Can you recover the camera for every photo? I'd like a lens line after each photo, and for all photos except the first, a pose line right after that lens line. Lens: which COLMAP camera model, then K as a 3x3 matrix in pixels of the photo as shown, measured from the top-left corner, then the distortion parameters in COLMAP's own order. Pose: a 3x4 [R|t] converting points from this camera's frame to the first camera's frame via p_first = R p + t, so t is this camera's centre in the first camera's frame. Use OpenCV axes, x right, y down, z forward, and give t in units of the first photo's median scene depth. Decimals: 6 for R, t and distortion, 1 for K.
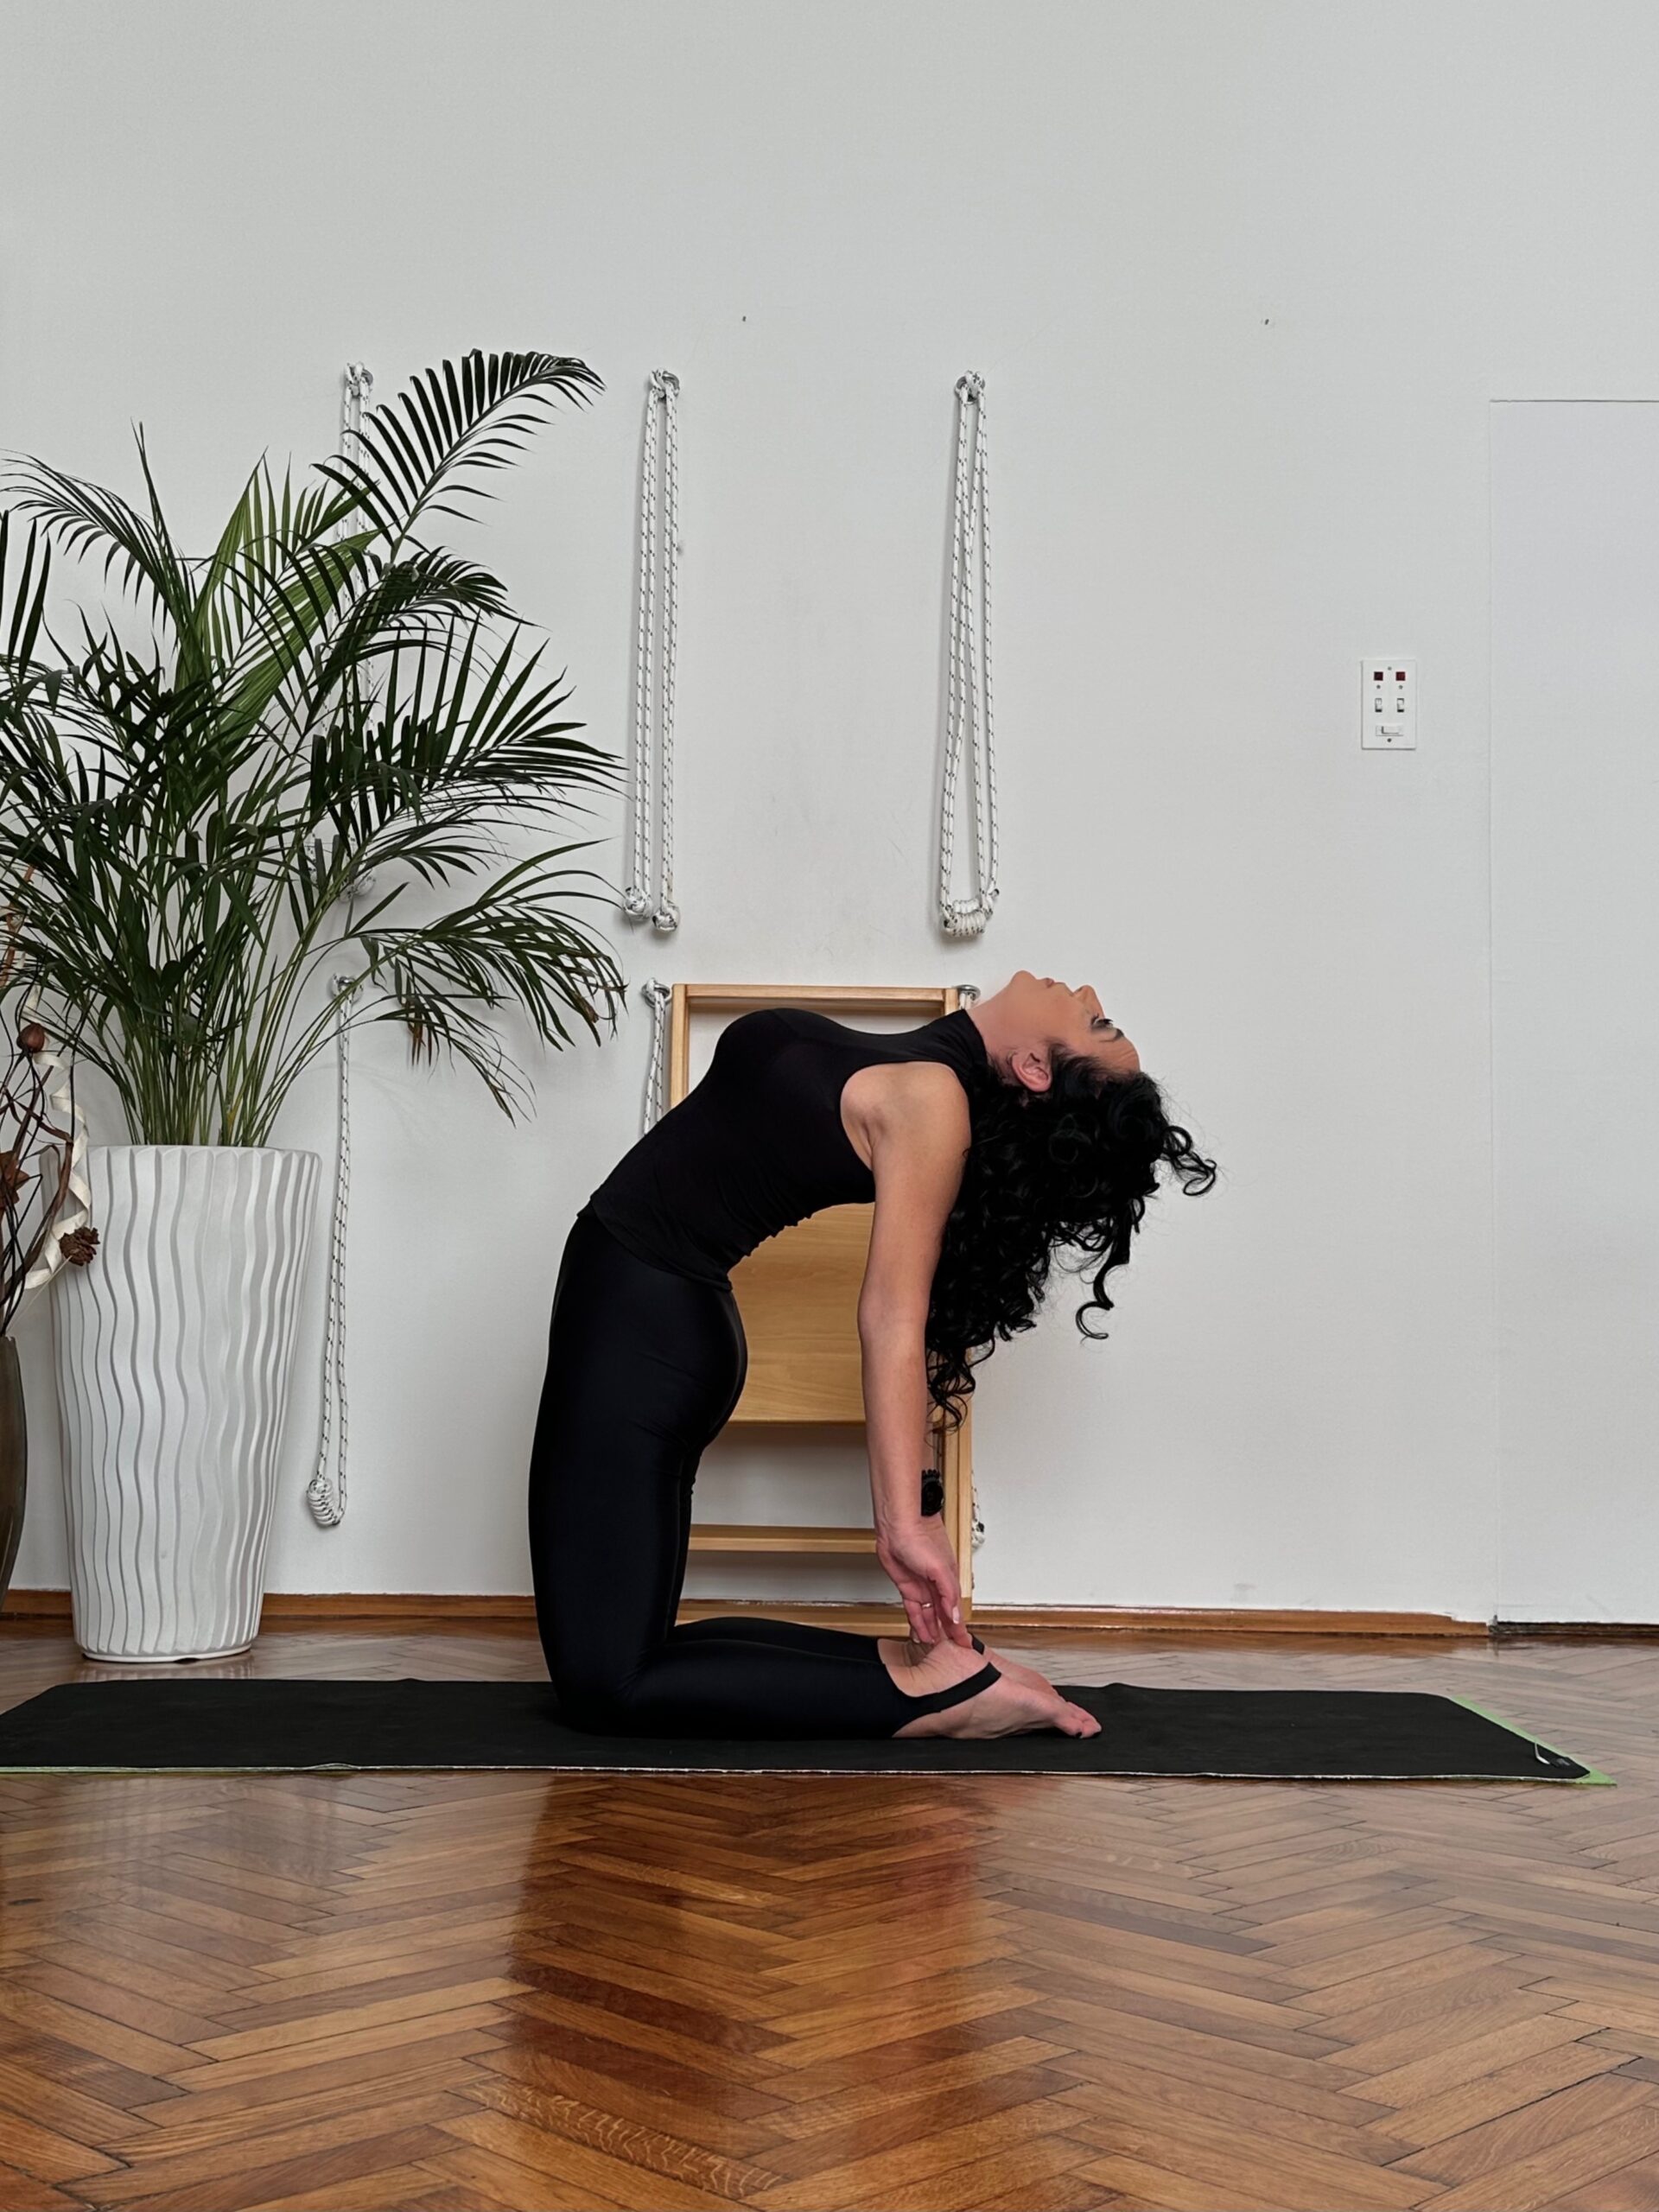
lens RADIAL K [[2489.6, 0, 829.5], [0, 2489.6, 1106.0], [0, 0, 1]] dist [0.254126, -0.562251]
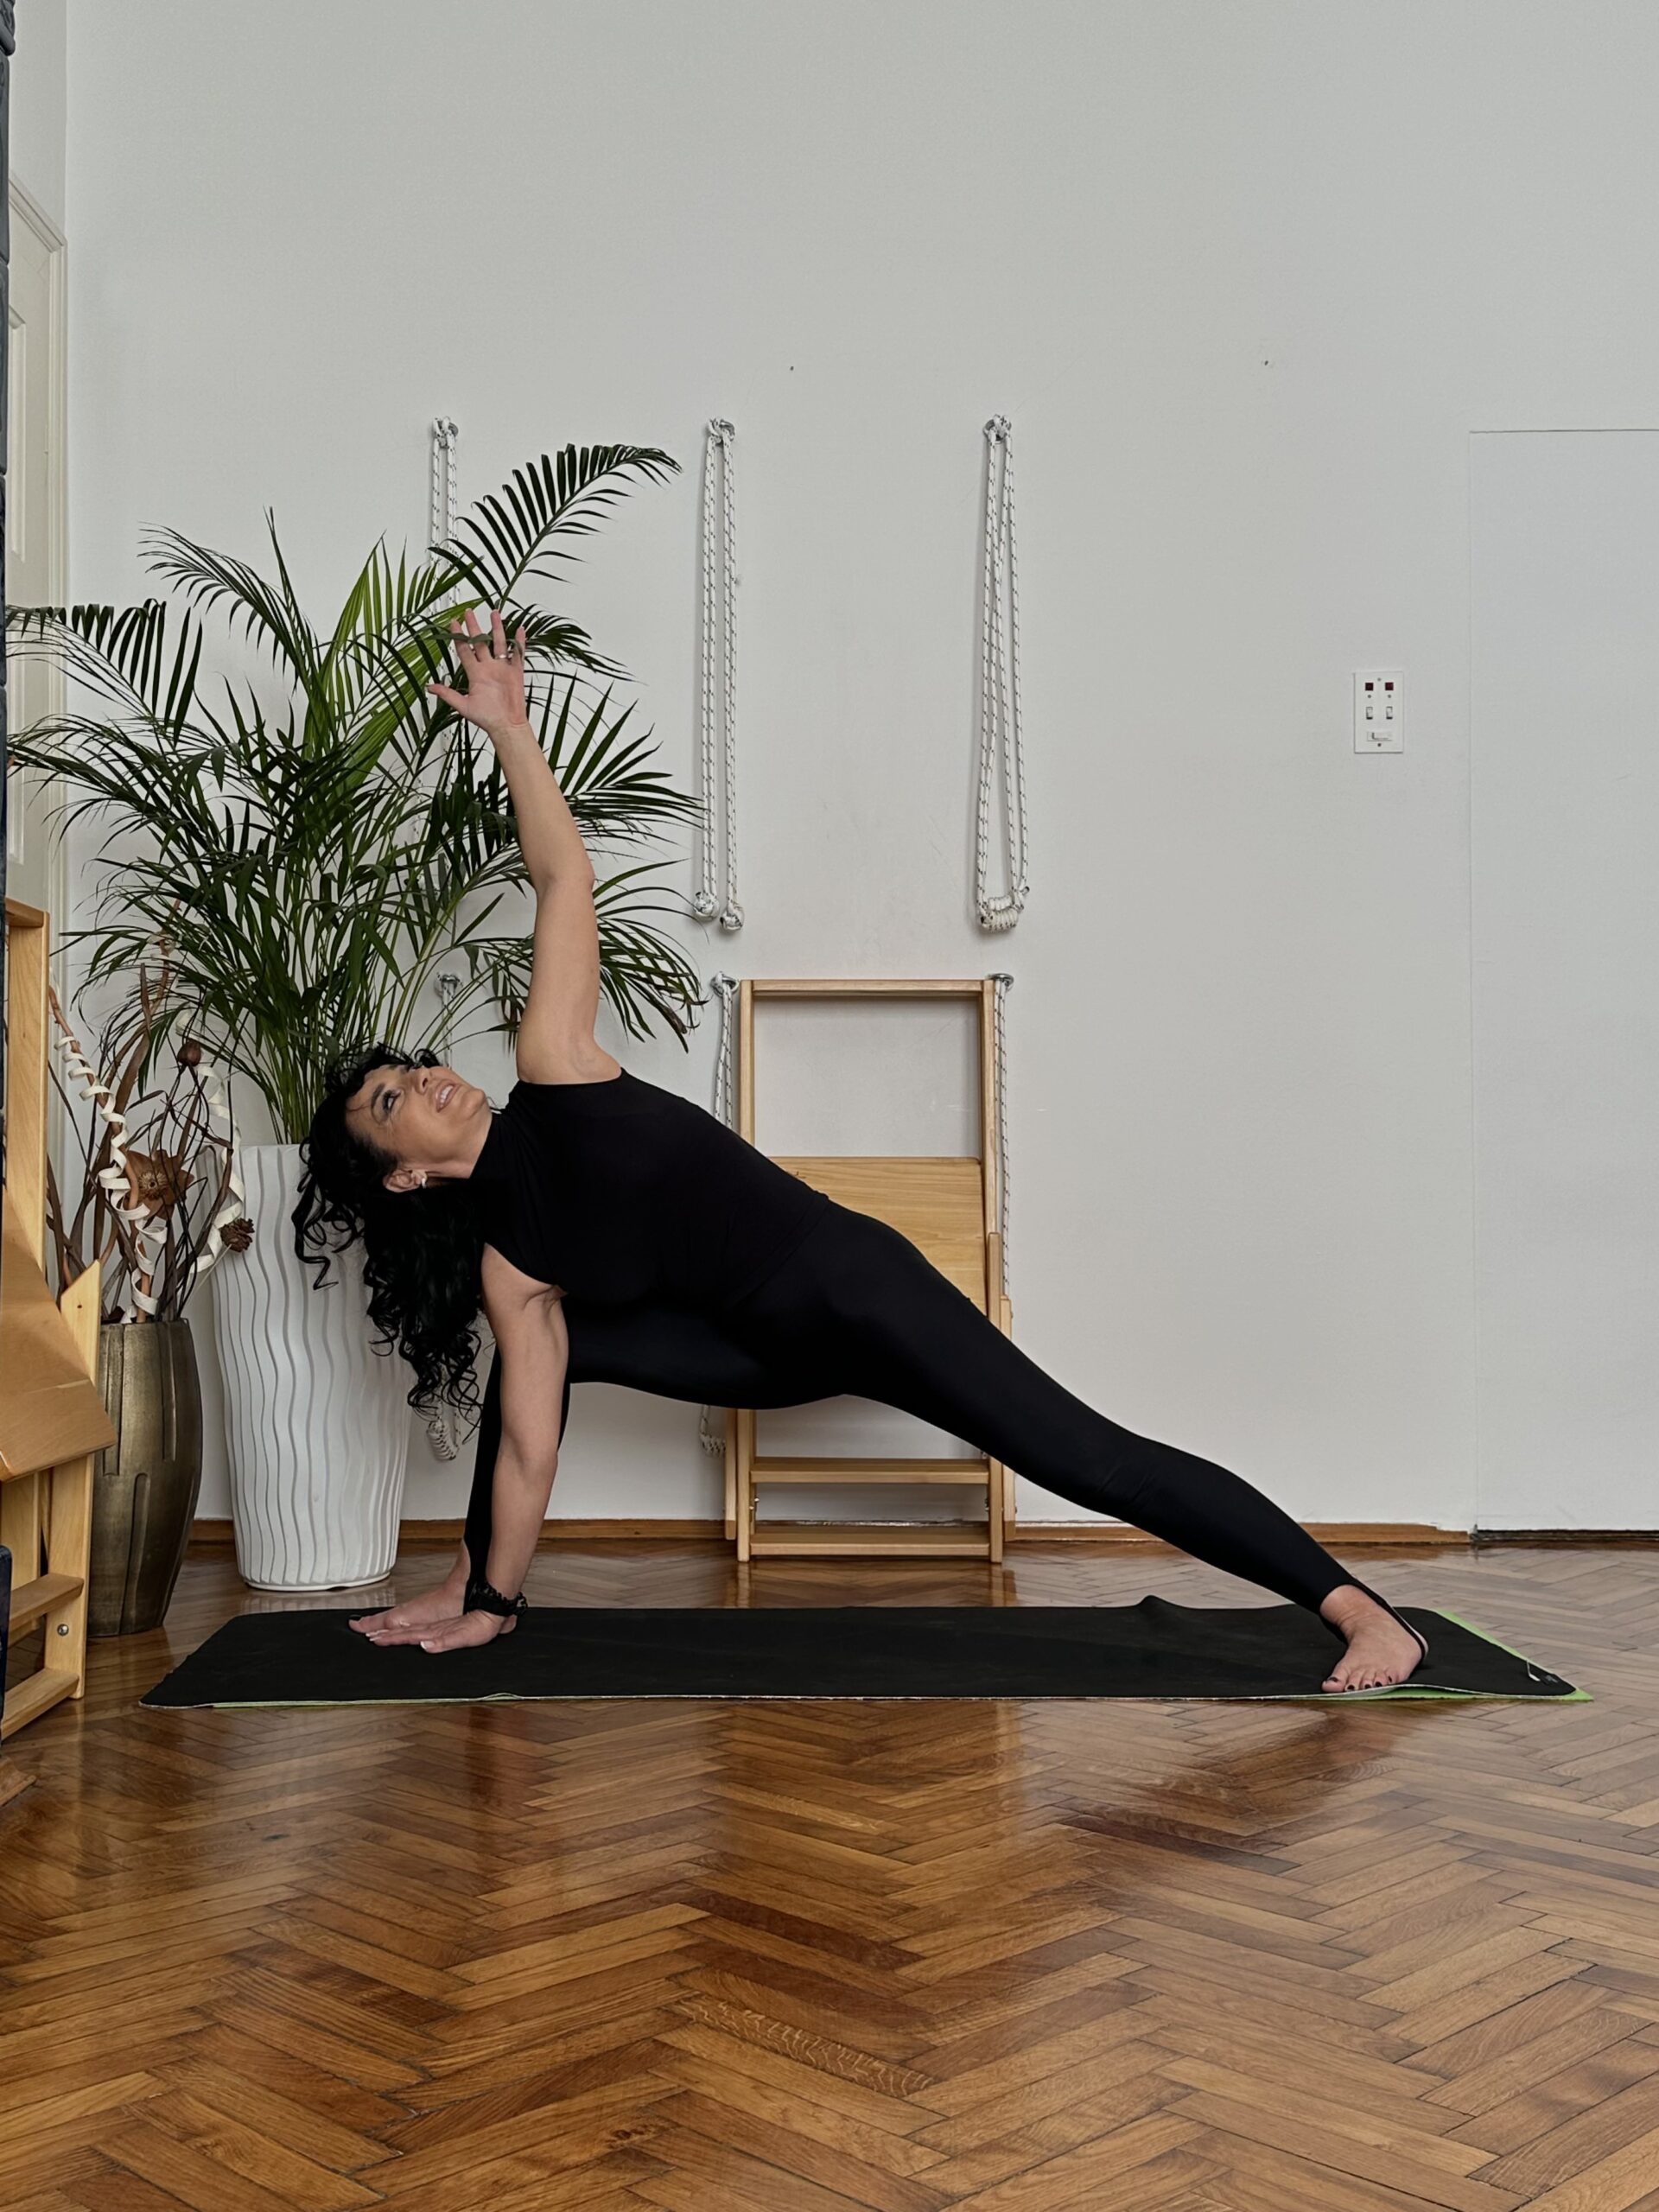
lens RADIAL K [[2371.7, 0, 829.5], [0, 2371.7, 1106.0], [0, 0, 1]] dist [0.268907, -0.606603]
pose [[0.999874, -0.015442, -0.003547, -0.024160], [0.015605, 0.998550, 0.051527, -0.057119], [0.002746, -0.051576, 0.998665, -0.086902]]
